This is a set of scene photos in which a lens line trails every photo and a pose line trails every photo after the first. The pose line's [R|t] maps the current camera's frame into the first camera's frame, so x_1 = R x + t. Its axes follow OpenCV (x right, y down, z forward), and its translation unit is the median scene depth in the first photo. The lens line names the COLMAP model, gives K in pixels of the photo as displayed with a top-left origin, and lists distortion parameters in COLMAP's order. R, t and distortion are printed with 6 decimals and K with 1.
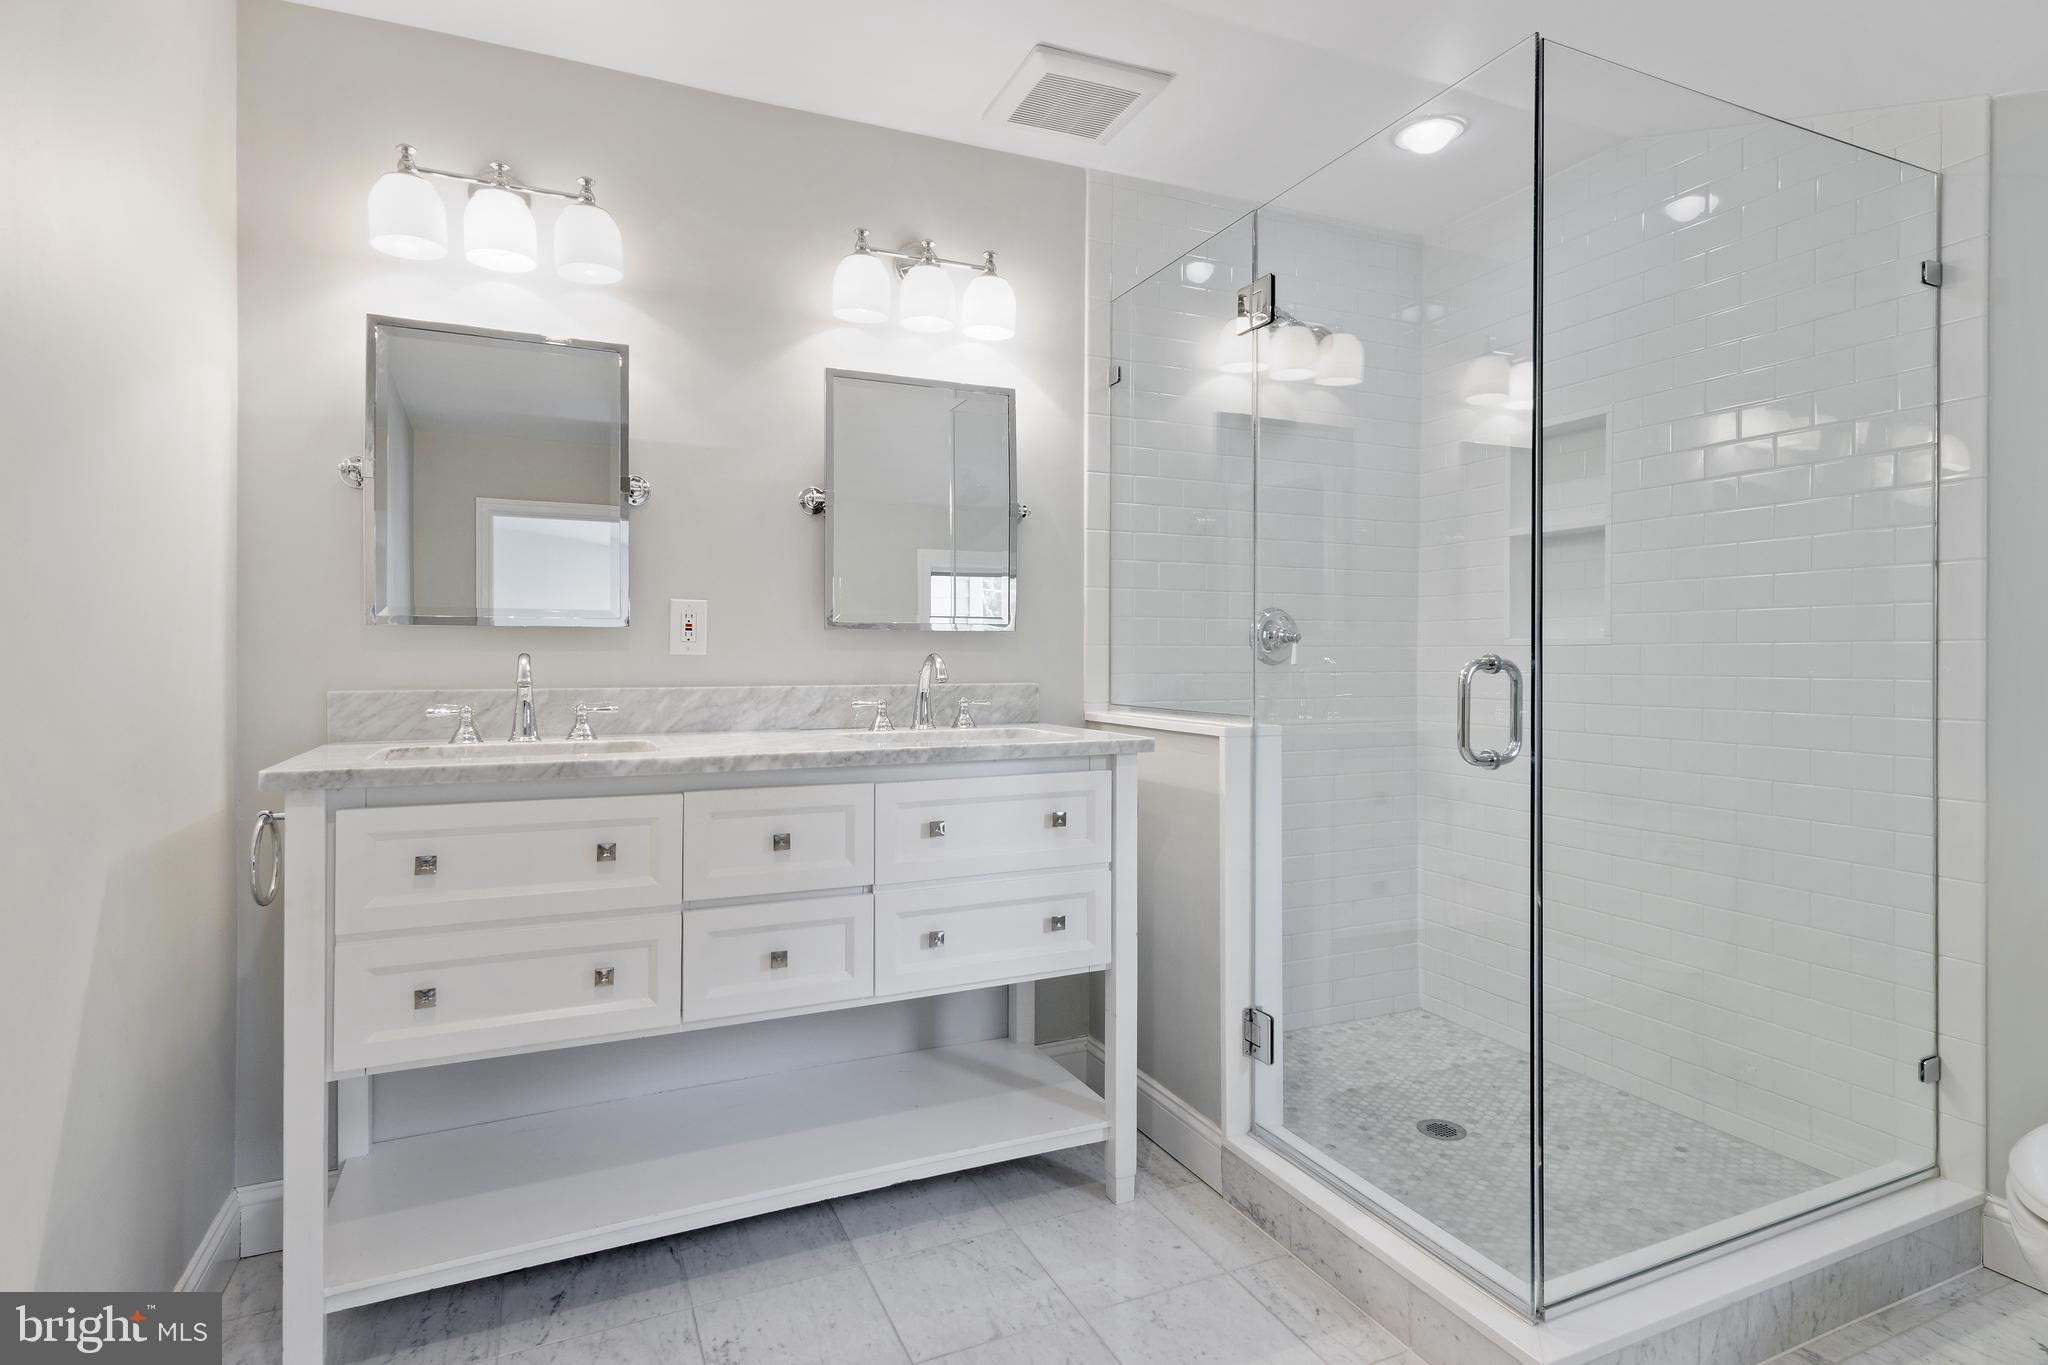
lens RADIAL K [[1052.6, 0, 1030.1], [0, 1052.6, 664.9], [0, 0, 1]] dist [0.018836, -0.006025]
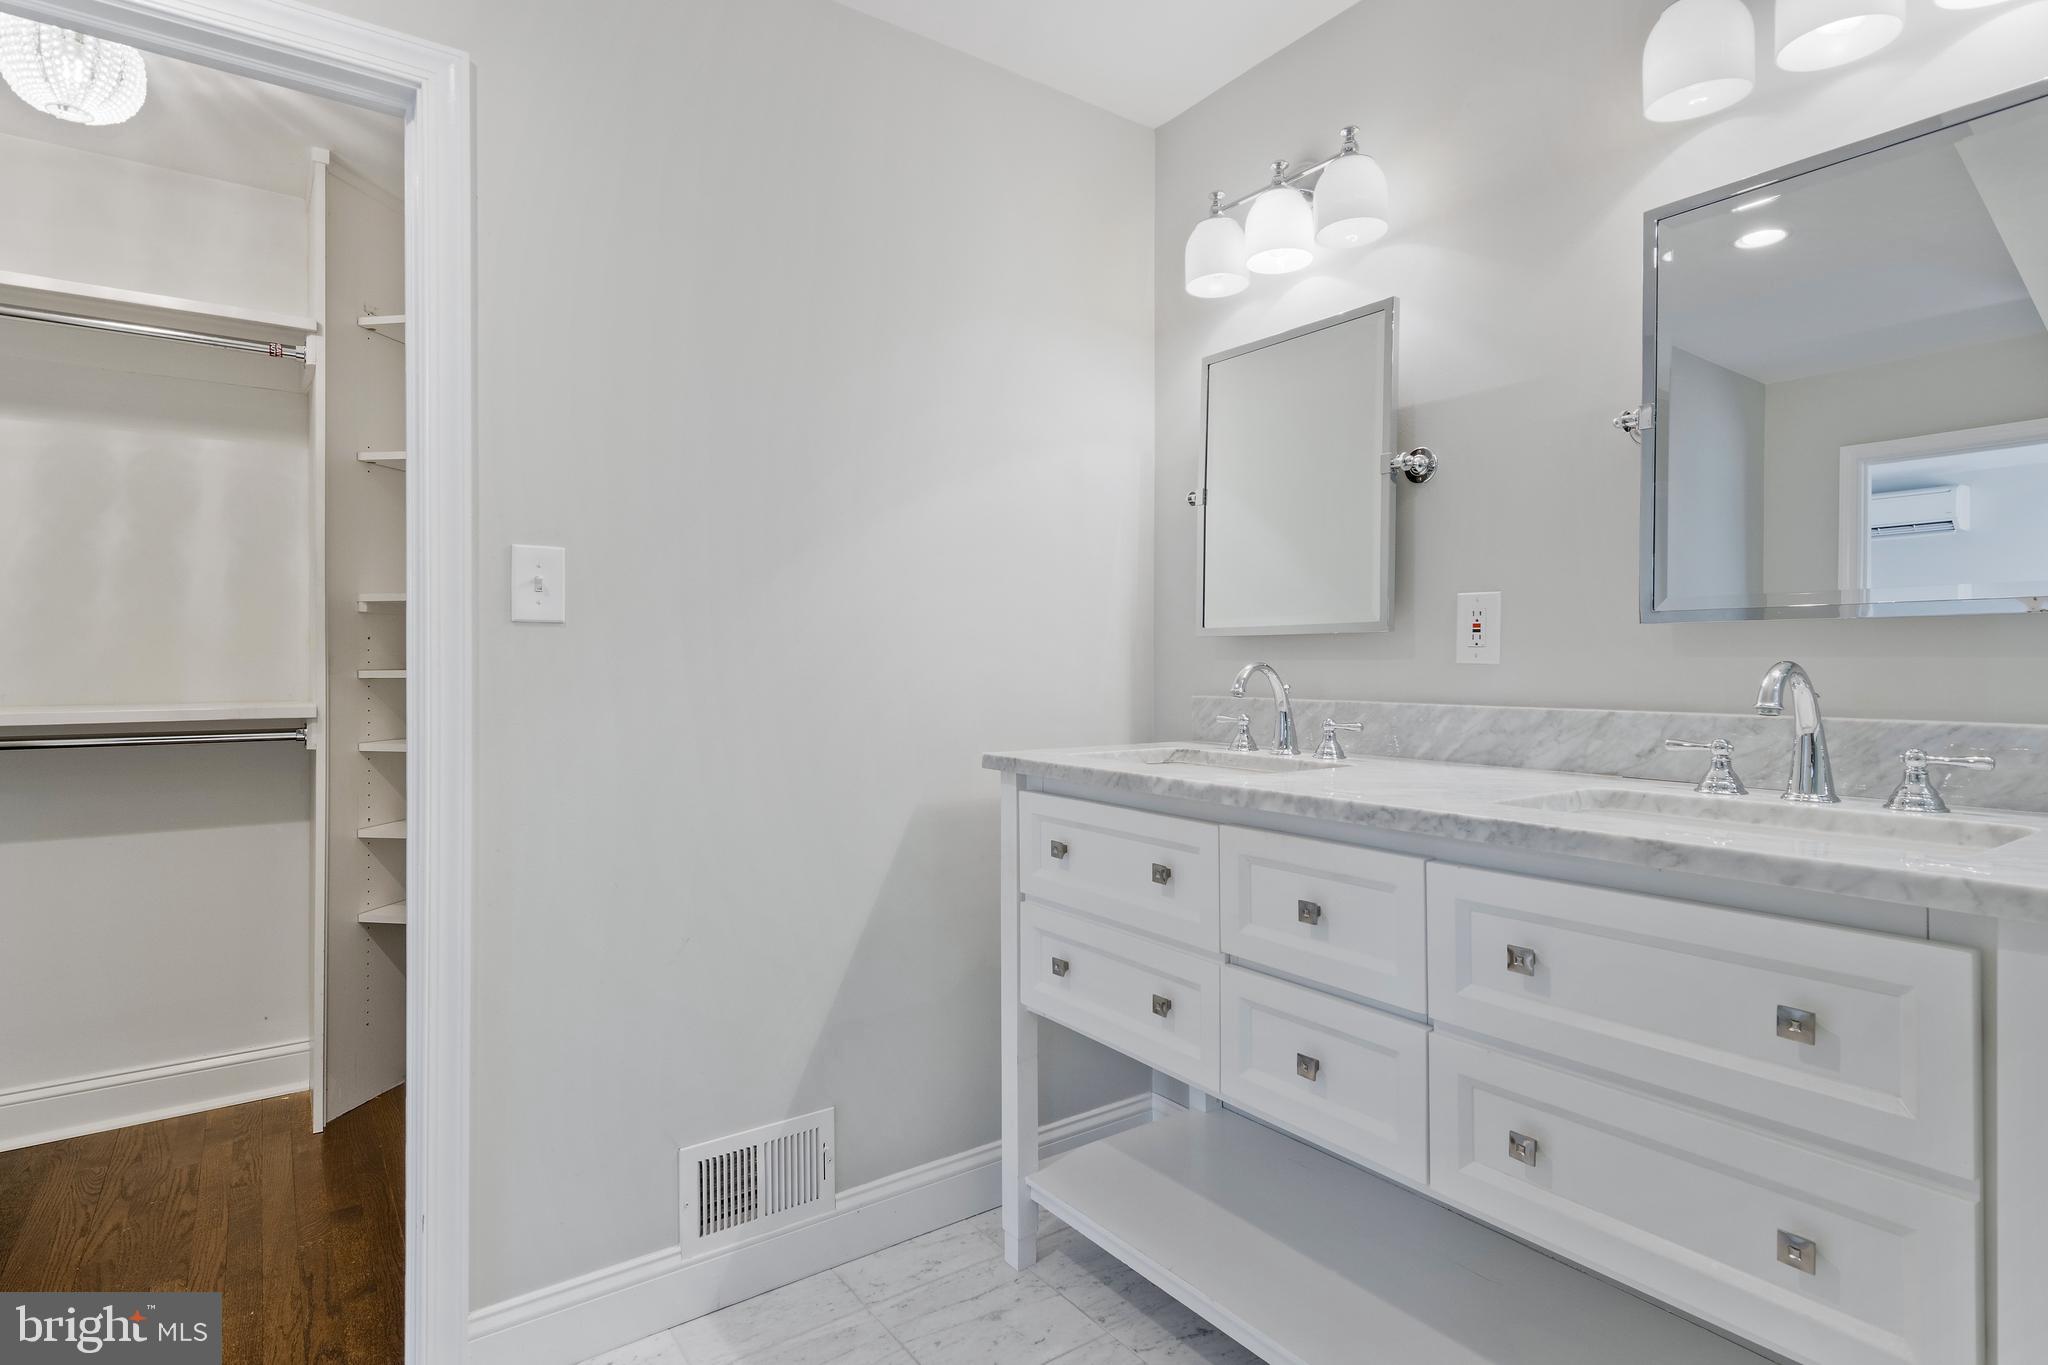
lens RADIAL K [[1052.6, 0, 1030.1], [0, 1052.6, 664.9], [0, 0, 1]] dist [0.018836, -0.006025]
pose [[0.193280, 0.002479, -0.981140, 0.398297], [-0.008486, 0.999964, 0.000855, -0.006917], [0.981107, 0.008161, 0.193294, 0.562088]]
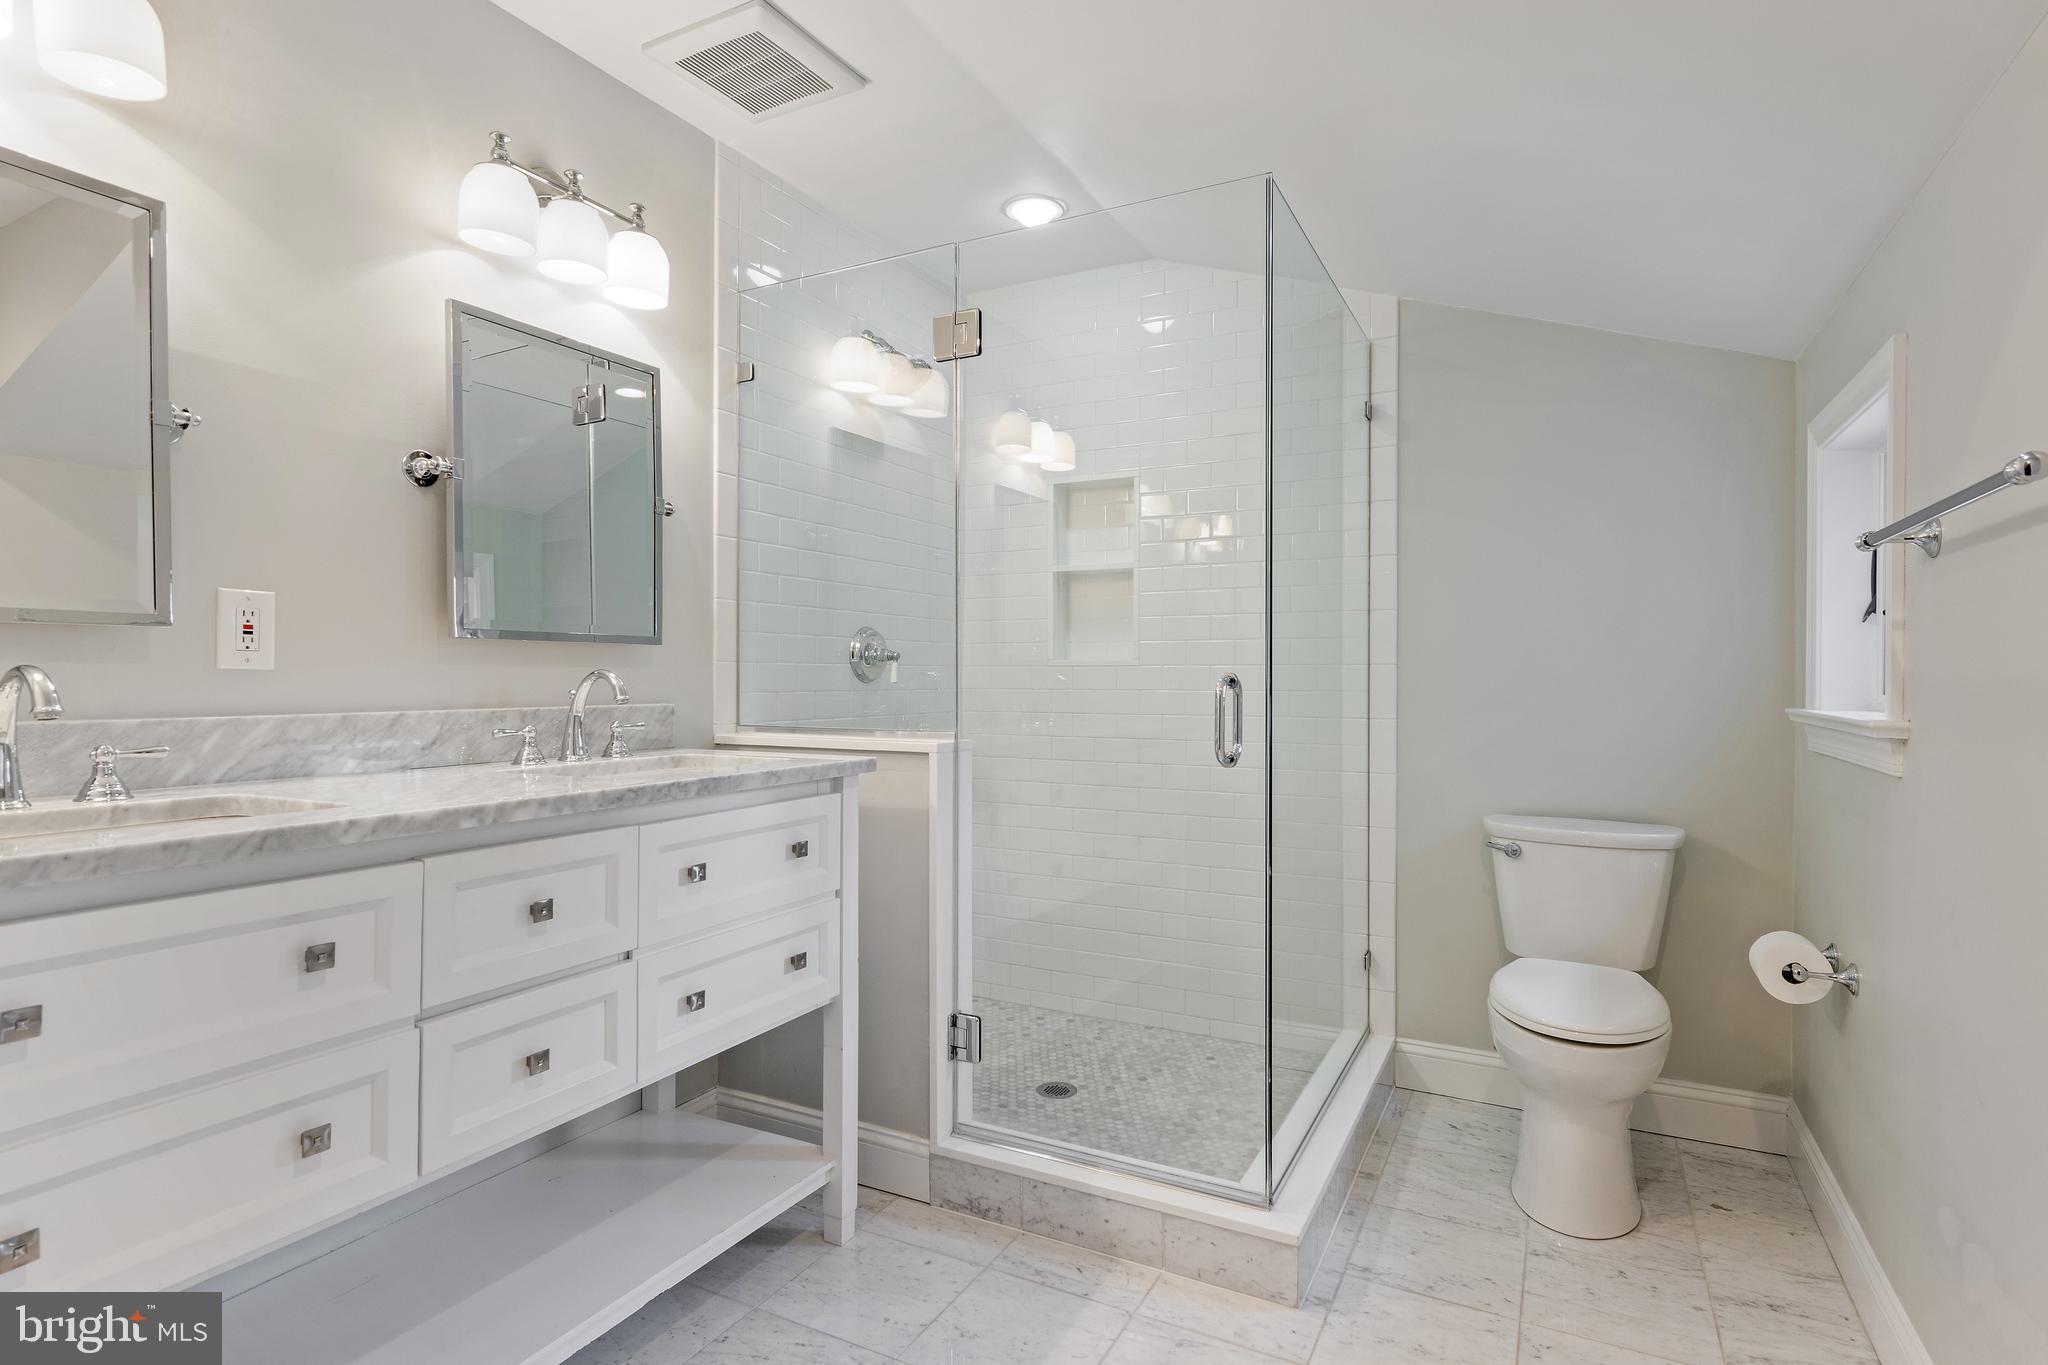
lens RADIAL K [[1042.0, 0, 1027.4], [0, 1042.0, 688.7], [0, 0, 1]] dist [0.017702, -0.006307]
pose [[0.791809, -0.005722, 0.610742, -0.361482], [0.003341, 0.999982, 0.005038, 0.001604], [-0.610759, -0.001948, 0.791814, 0.146862]]
